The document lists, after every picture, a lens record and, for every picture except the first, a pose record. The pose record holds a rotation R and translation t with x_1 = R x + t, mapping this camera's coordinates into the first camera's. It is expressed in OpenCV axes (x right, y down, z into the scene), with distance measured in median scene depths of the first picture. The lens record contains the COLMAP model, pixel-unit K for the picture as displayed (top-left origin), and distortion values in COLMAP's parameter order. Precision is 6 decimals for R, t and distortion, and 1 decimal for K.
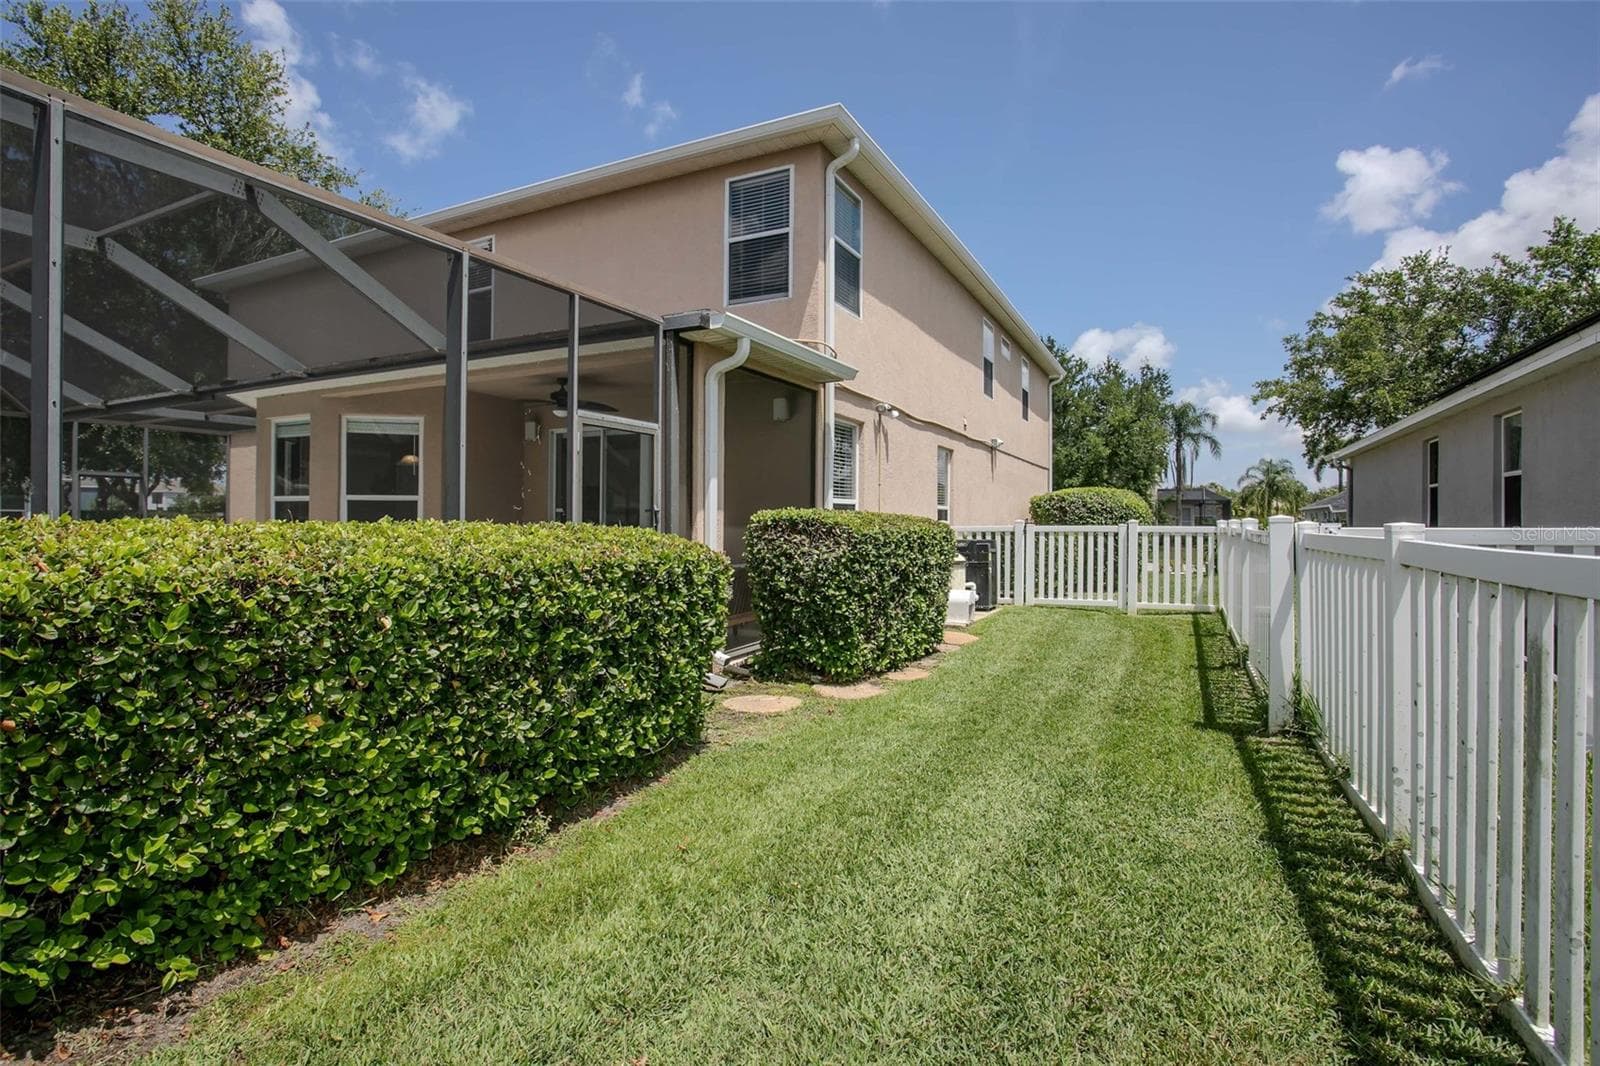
lens RADIAL K [[786.2, 0, 793.8], [0, 786.2, 538.6], [0, 0, 1]] dist [-0.046360, 0.023707]
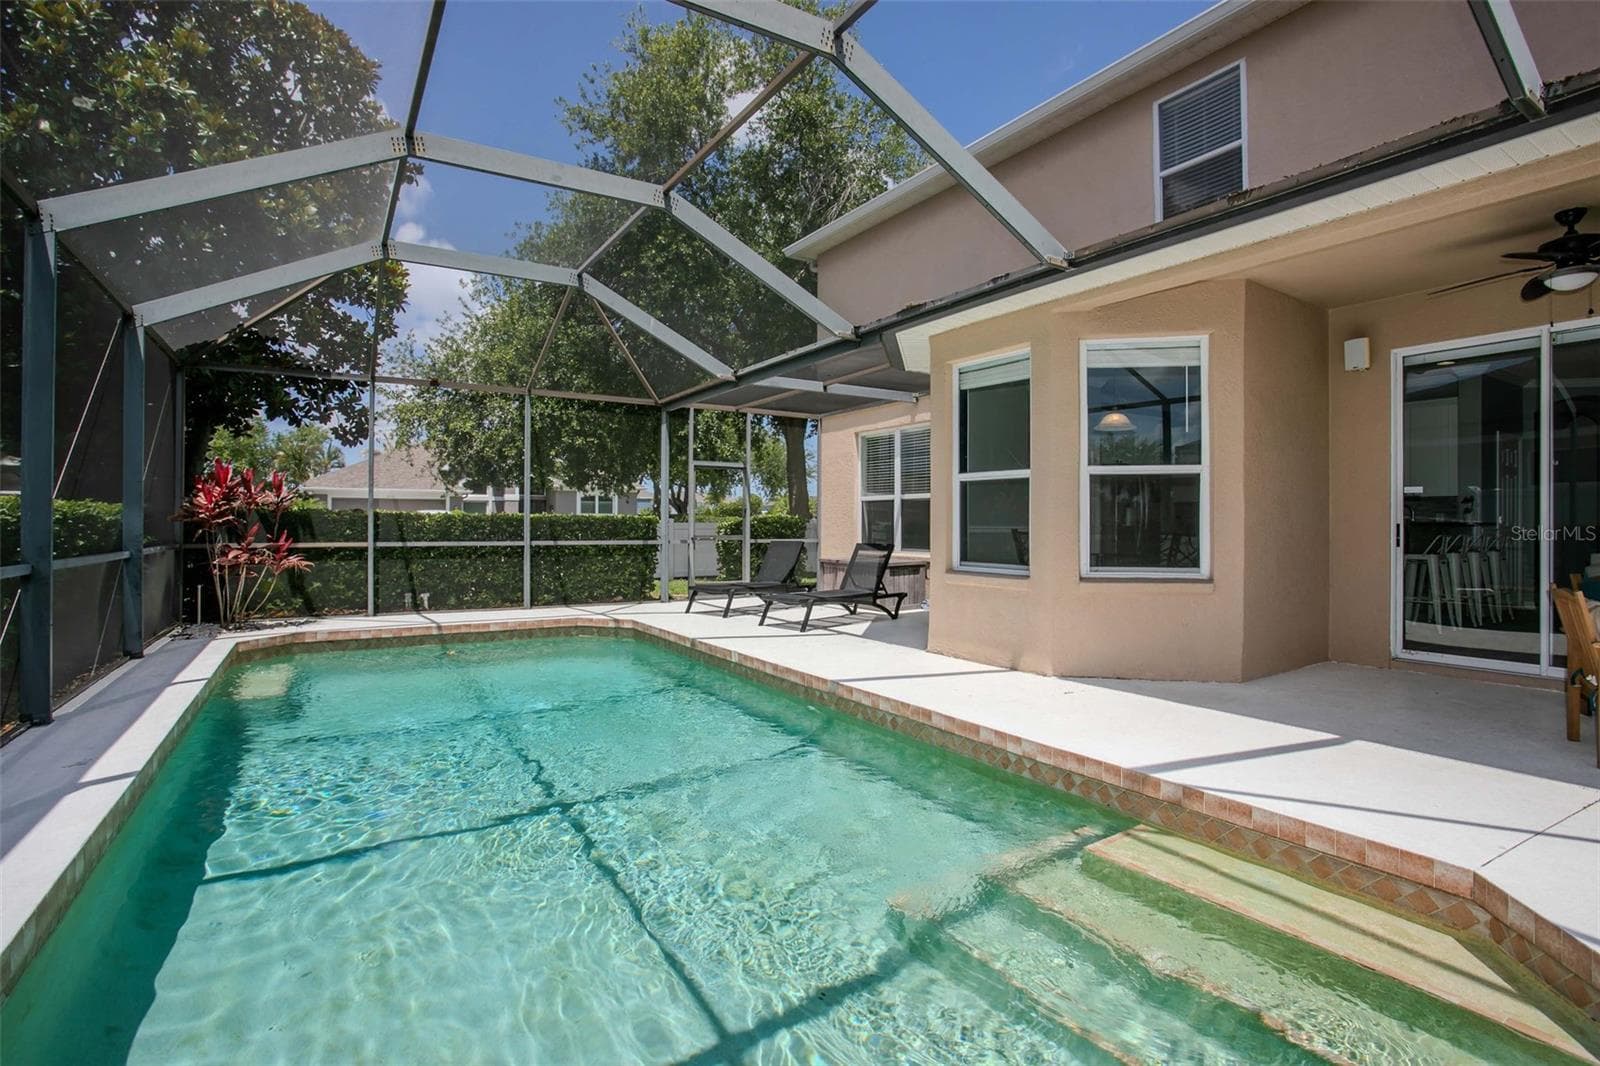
lens RADIAL K [[787.0, 0, 802.0], [0, 787.0, 525.6], [0, 0, 1]] dist [-0.074080, 0.040987]
pose [[0.859098, -0.000752, -0.511811, -0.432014], [-0.005881, 0.999918, -0.011341, -0.000847], [0.511778, 0.012752, 0.859023, 0.331820]]
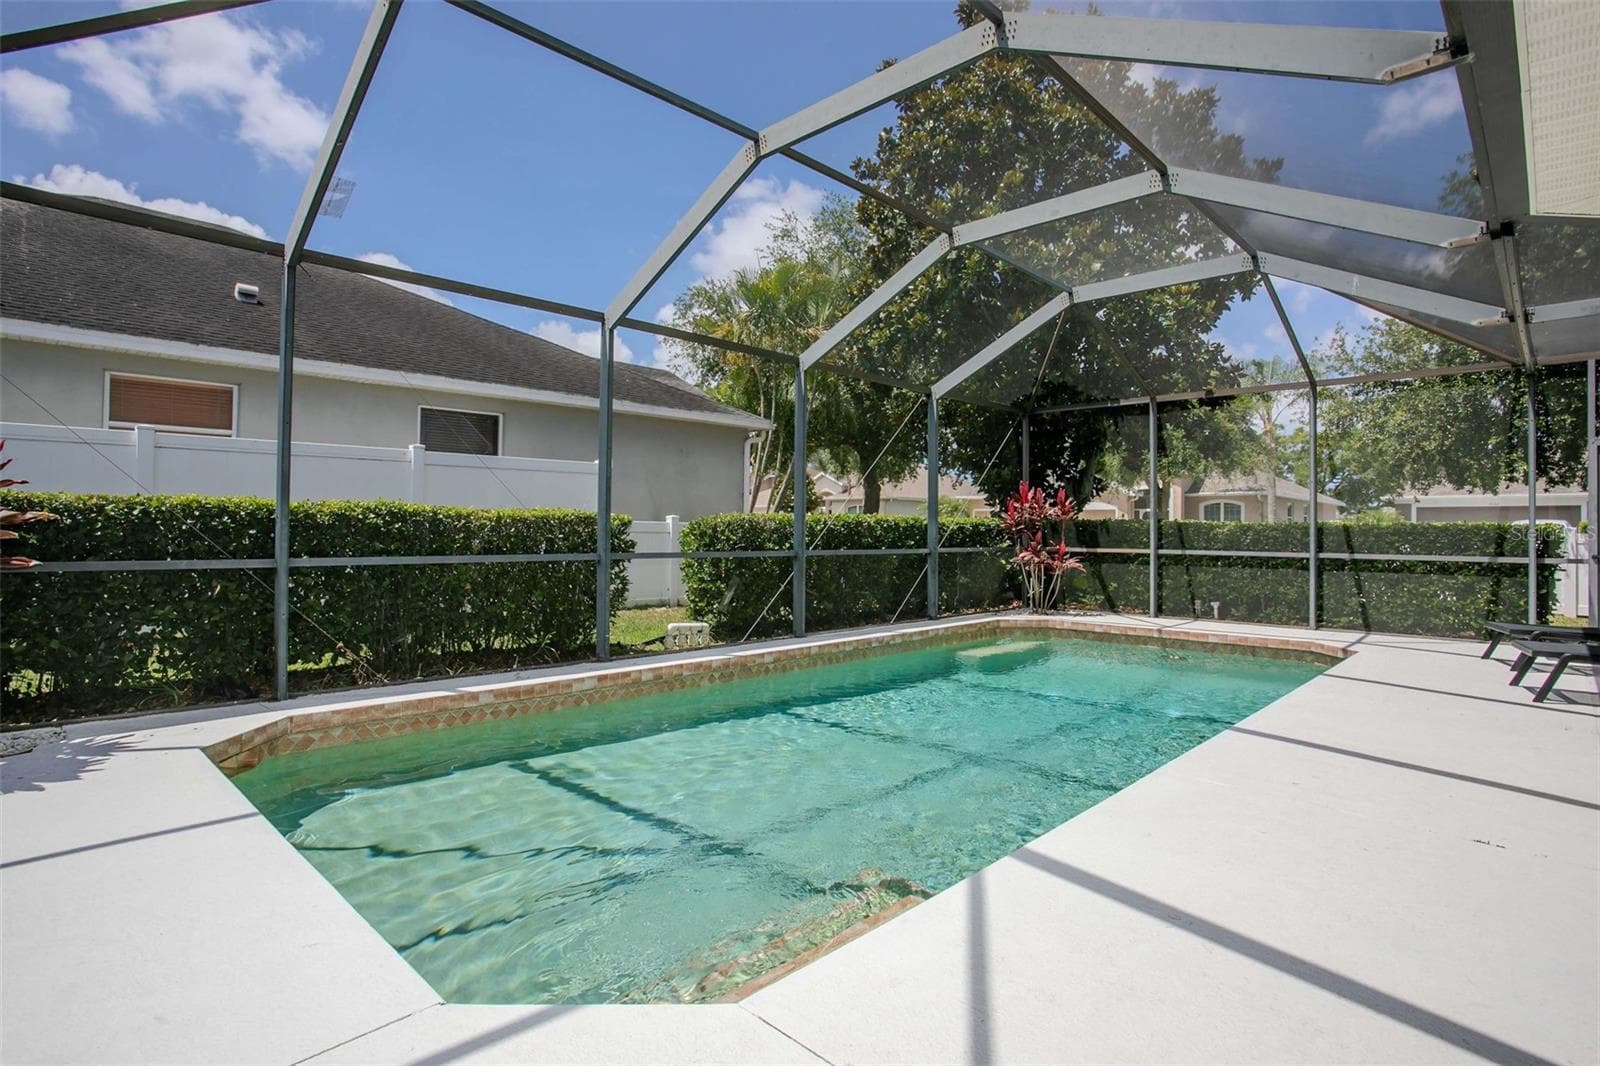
lens RADIAL K [[820.7, 0, 800.0], [0, 820.7, 533.0], [0, 0, 1]] dist [-0.050340, 0.028659]
pose [[-0.260968, -0.003699, -0.965340, -0.193621], [-0.021836, 0.999759, 0.002072, -0.002065], [0.965101, 0.021620, -0.260986, 0.705799]]
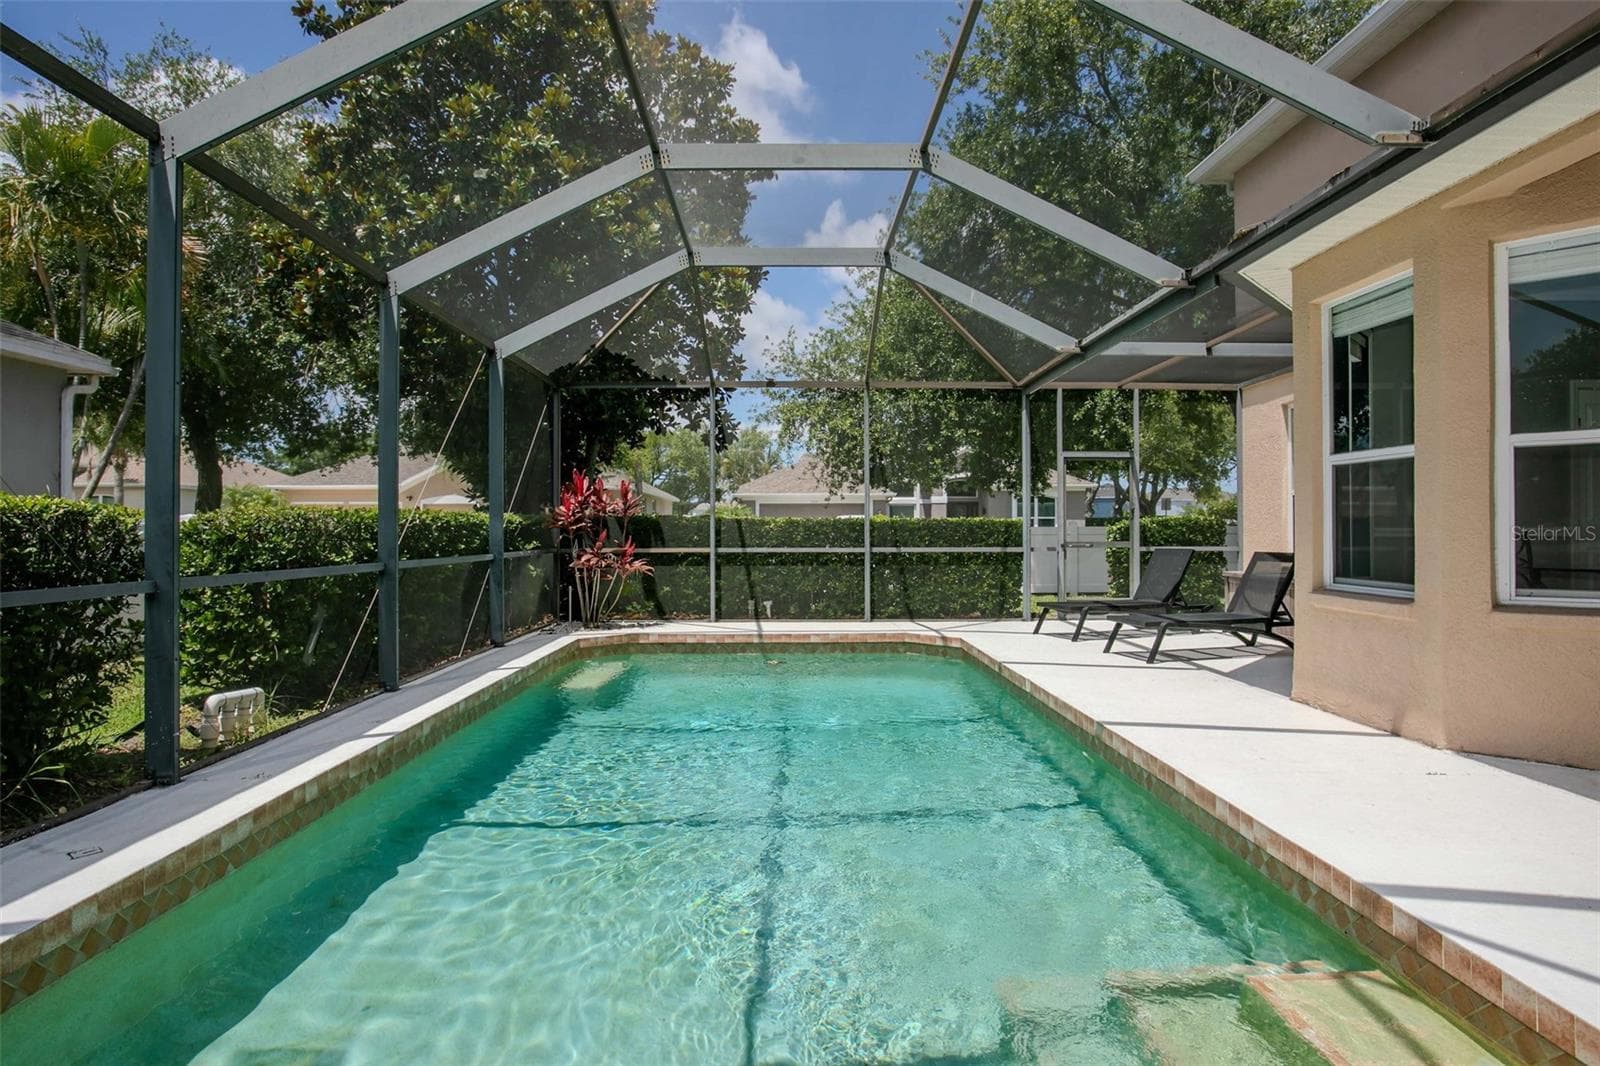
lens RADIAL K [[928.1, 0, 799.9], [0, 928.1, 521.9], [0, 0, 1]] dist [-0.034583, 0.031602]
pose [[0.480714, -0.012997, -0.876781, -0.318487], [-0.006391, 0.999812, -0.018325, 0.000123], [0.876854, 0.014412, 0.480541, 0.421400]]
